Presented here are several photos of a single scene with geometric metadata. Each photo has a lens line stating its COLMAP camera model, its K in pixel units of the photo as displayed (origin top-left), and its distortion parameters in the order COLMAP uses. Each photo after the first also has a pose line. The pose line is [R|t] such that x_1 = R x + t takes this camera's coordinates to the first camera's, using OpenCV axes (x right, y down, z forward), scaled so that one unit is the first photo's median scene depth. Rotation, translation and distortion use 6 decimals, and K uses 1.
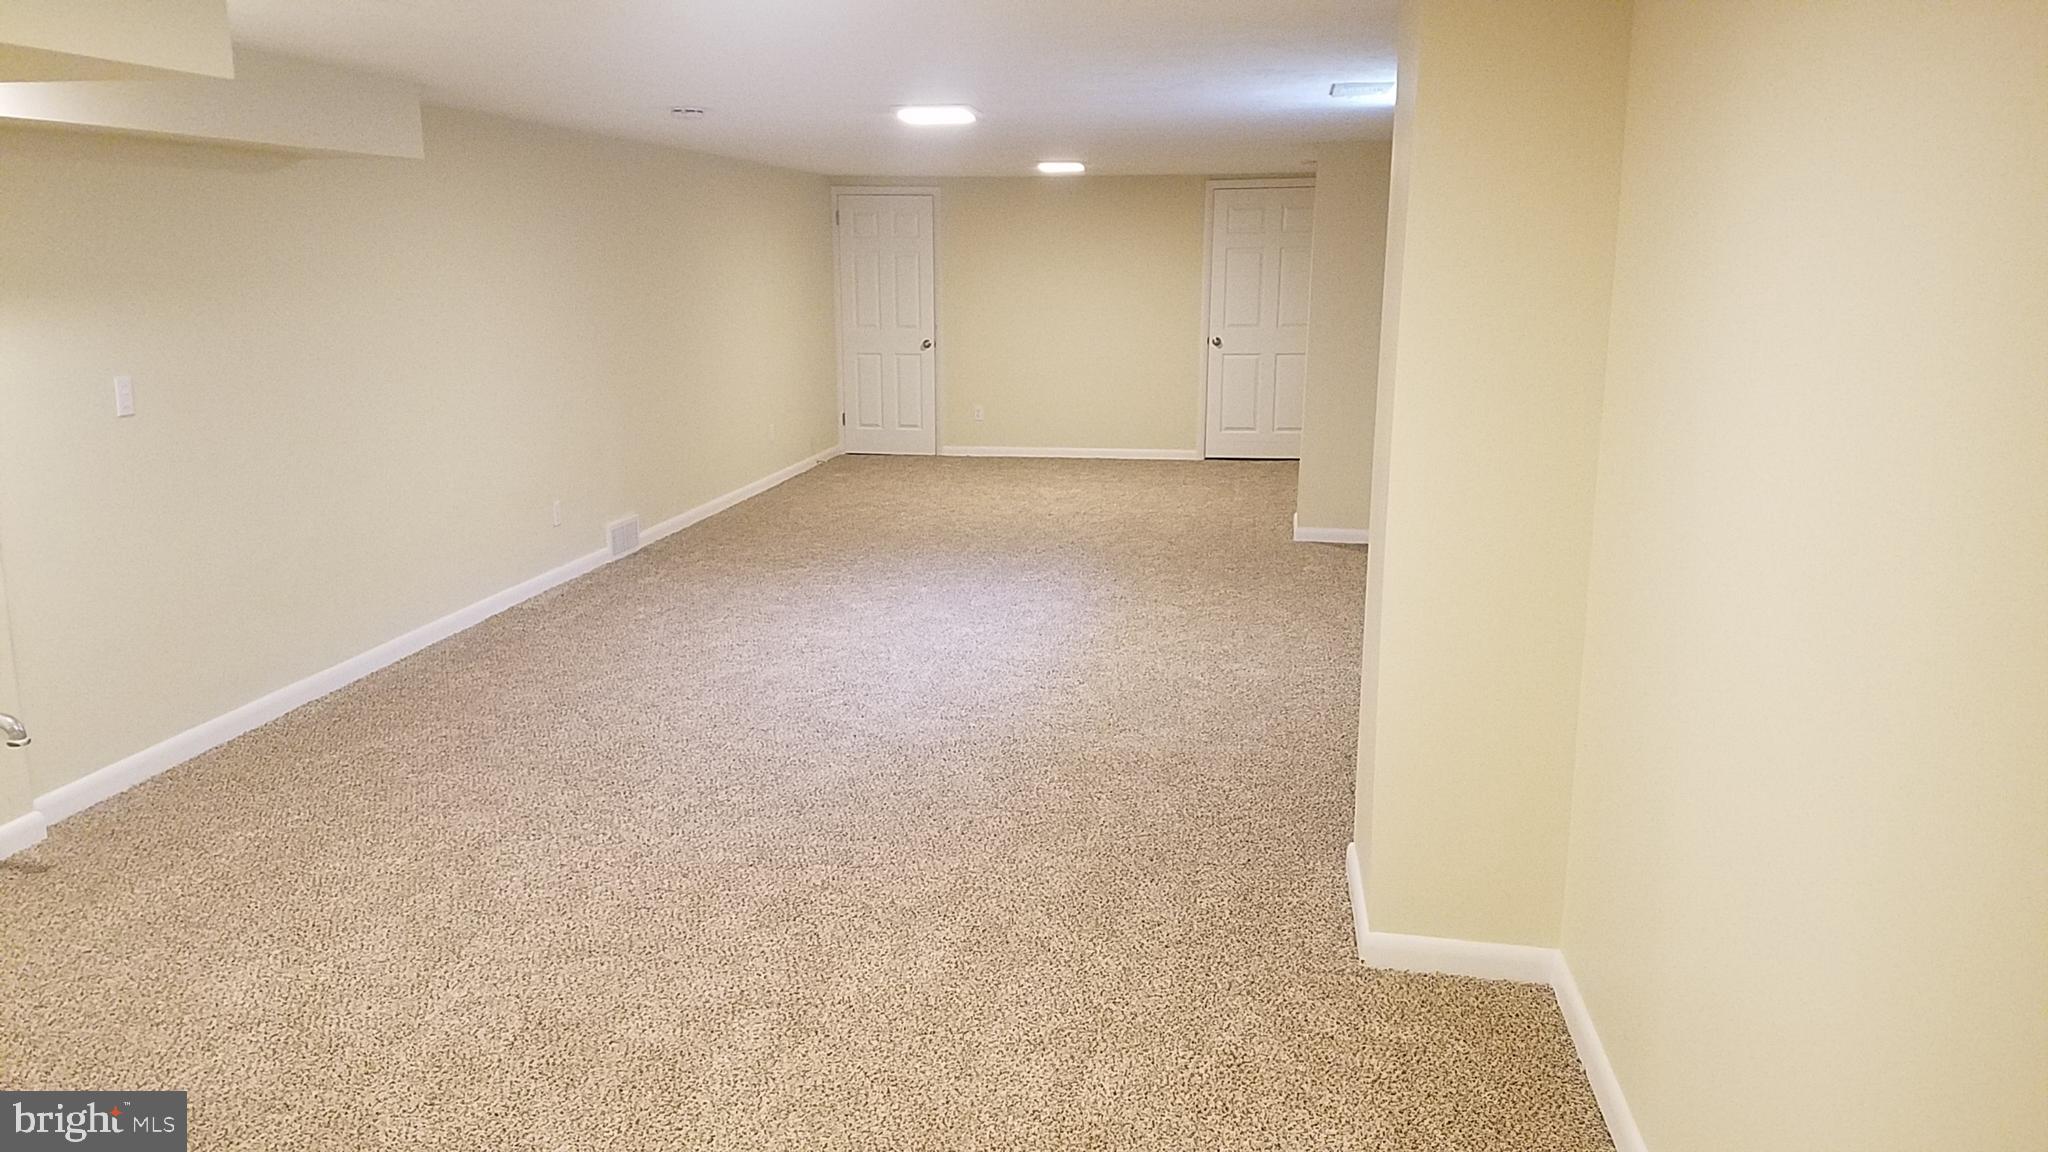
lens RADIAL K [[1563.1, 0, 1006.4], [0, 1563.1, 590.9], [0, 0, 1]] dist [0.152912, -0.236357]
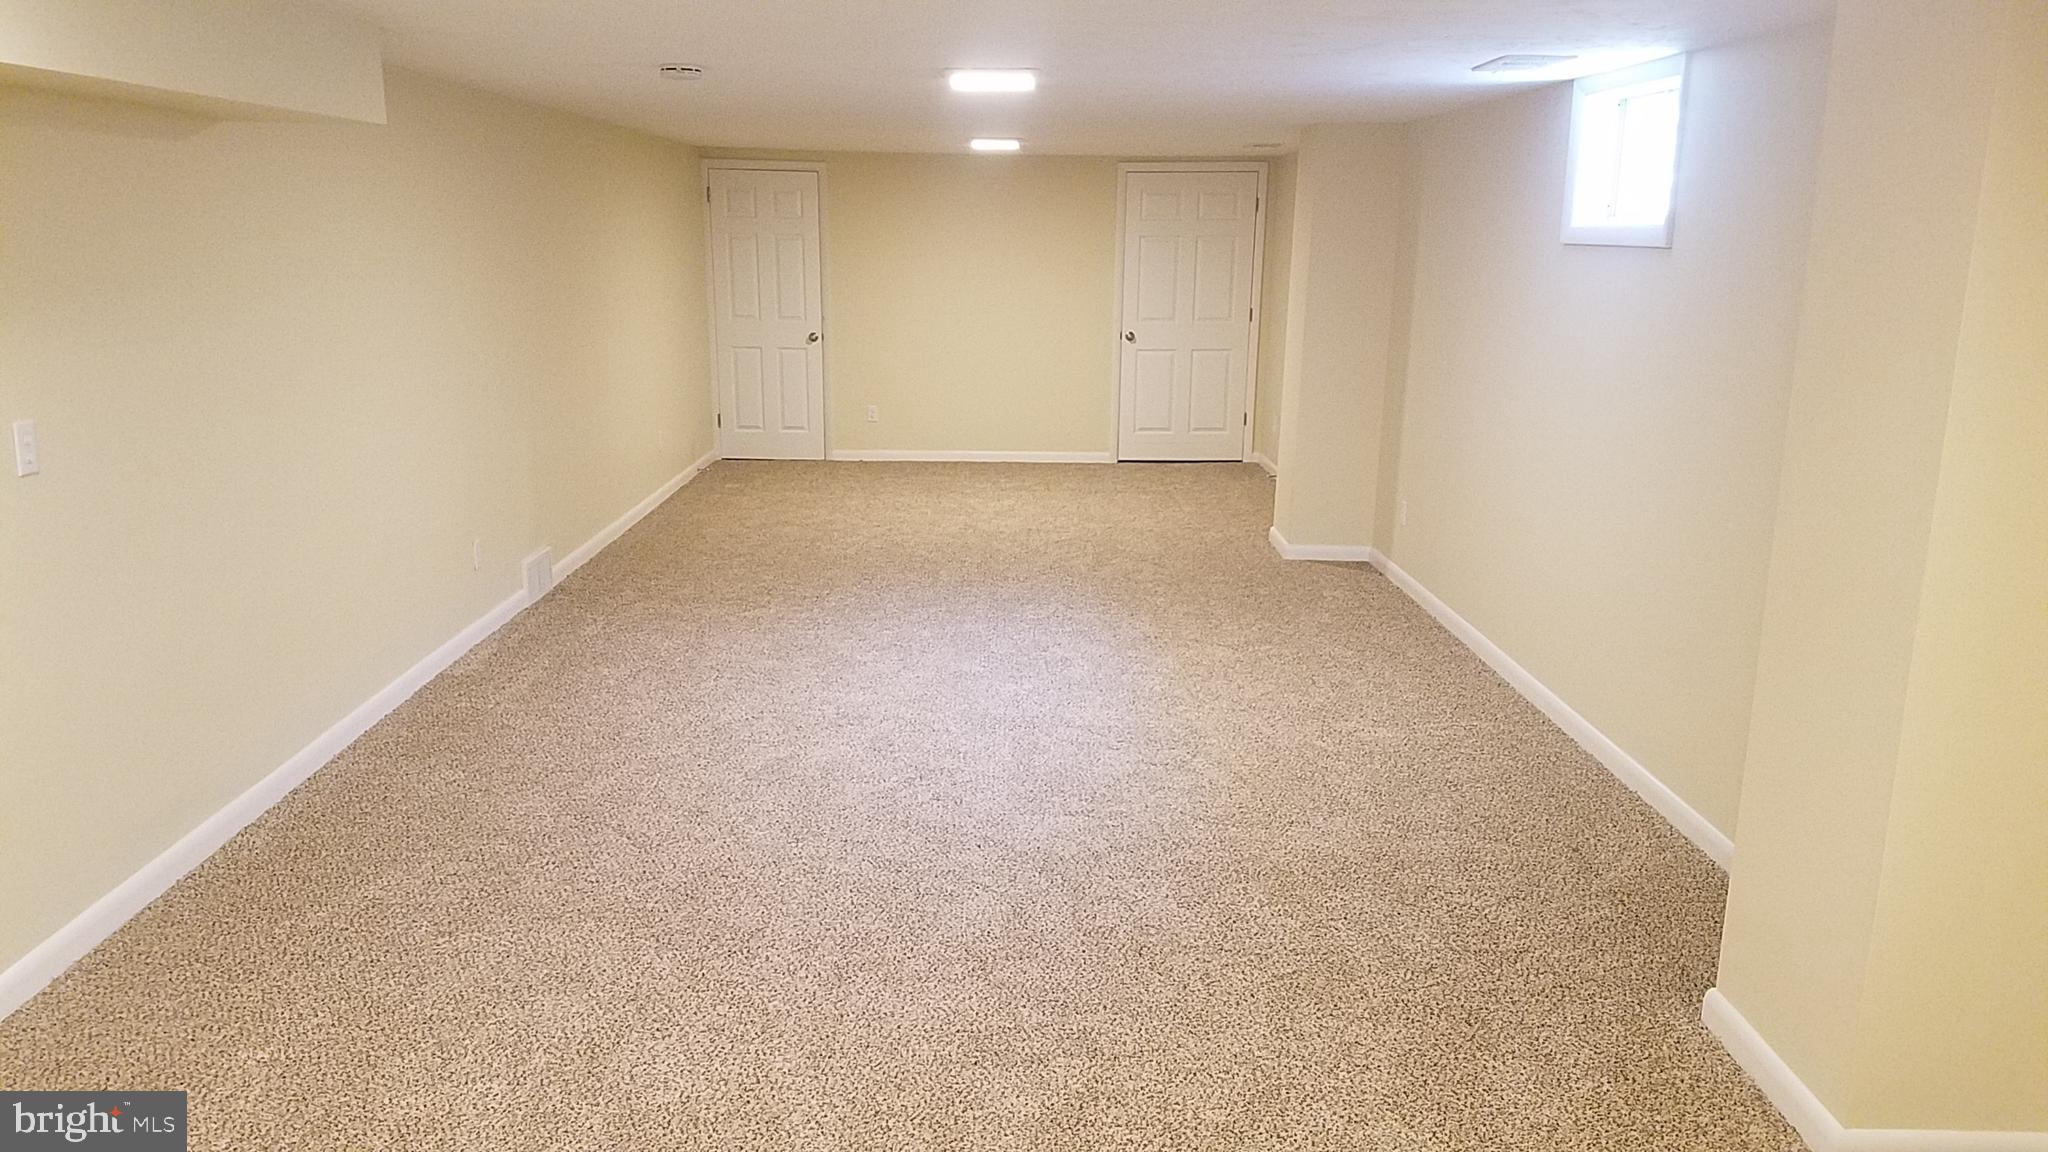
lens RADIAL K [[1563.1, 0, 1001.3], [0, 1563.1, 603.0], [0, 0, 1]] dist [0.152912, -0.236357]
pose [[0.986926, -0.026573, 0.158968, -0.134249], [0.023124, 0.999456, 0.023509, -0.033463], [-0.159507, -0.019526, 0.987004, 0.124077]]
